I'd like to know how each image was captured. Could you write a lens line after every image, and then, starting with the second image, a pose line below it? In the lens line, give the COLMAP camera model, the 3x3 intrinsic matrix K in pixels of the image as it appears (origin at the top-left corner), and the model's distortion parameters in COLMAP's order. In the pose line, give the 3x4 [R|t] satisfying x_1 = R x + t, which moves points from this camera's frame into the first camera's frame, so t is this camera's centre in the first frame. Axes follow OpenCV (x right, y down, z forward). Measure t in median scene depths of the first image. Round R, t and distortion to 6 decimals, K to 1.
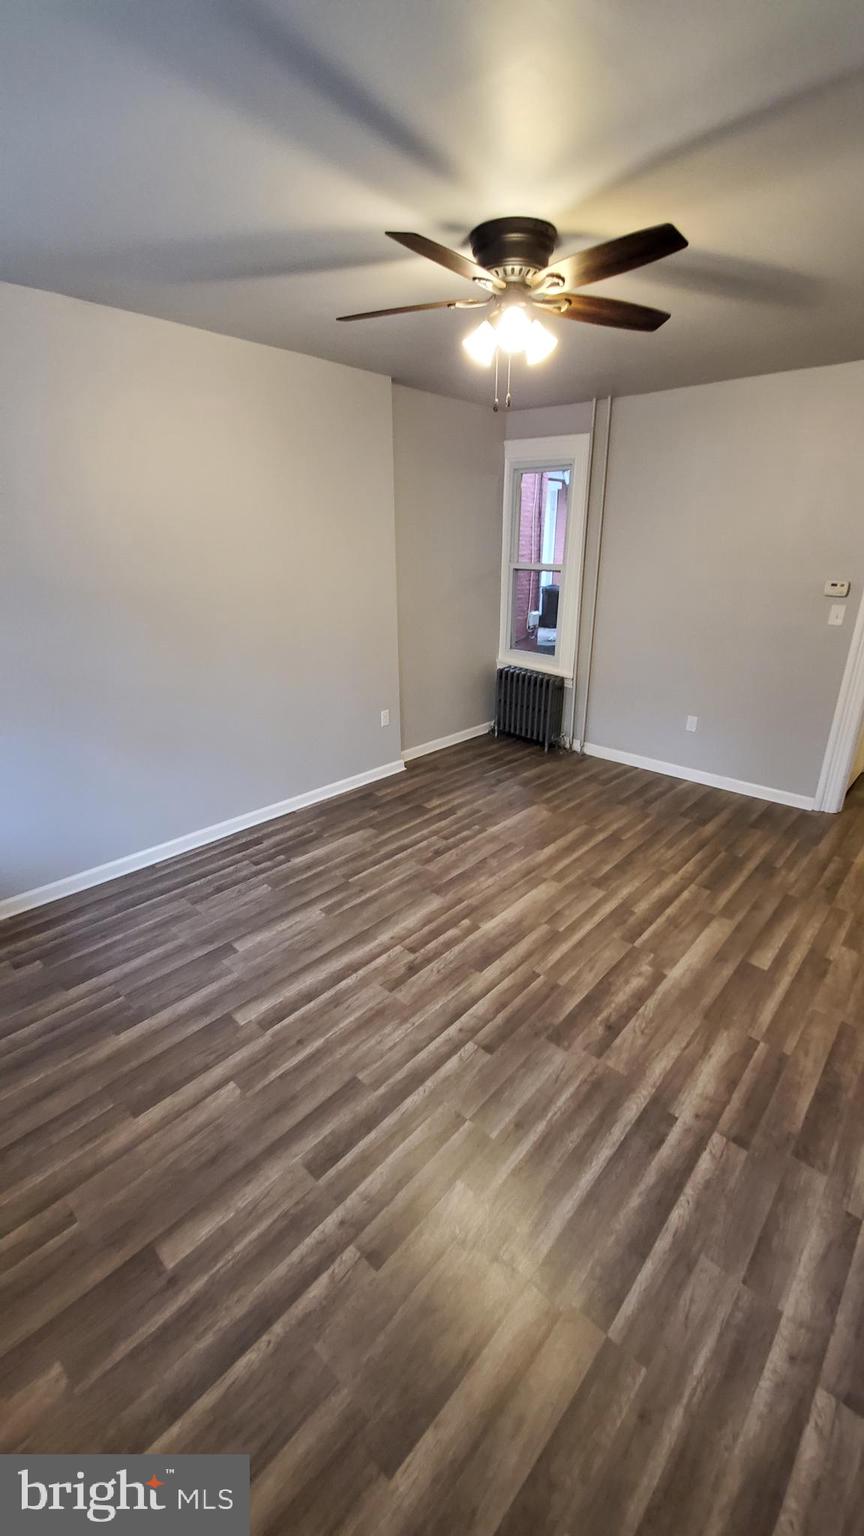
lens RADIAL K [[614.0, 0, 432.0], [0, 614.0, 768.0], [0, 0, 1]] dist [0.000067, -0.011603]
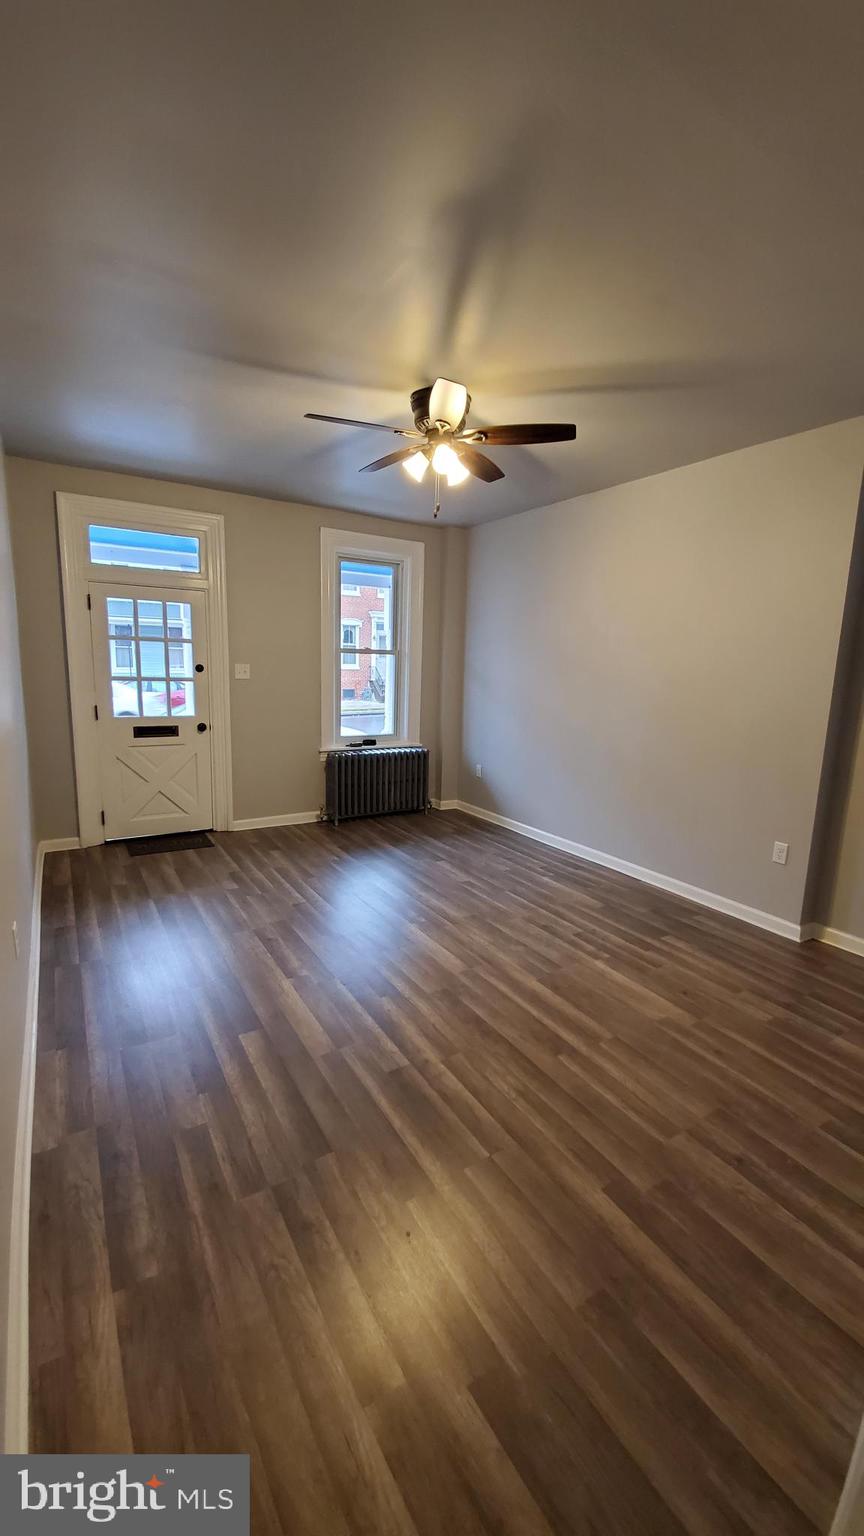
lens RADIAL K [[614.0, 0, 432.0], [0, 614.0, 768.0], [0, 0, 1]] dist [0.000067, -0.011603]
pose [[-0.289621, 0.152124, -0.944975, 0.923343], [-0.363686, 0.895750, 0.255664, -0.263291], [0.885354, 0.417720, -0.204103, 0.934356]]
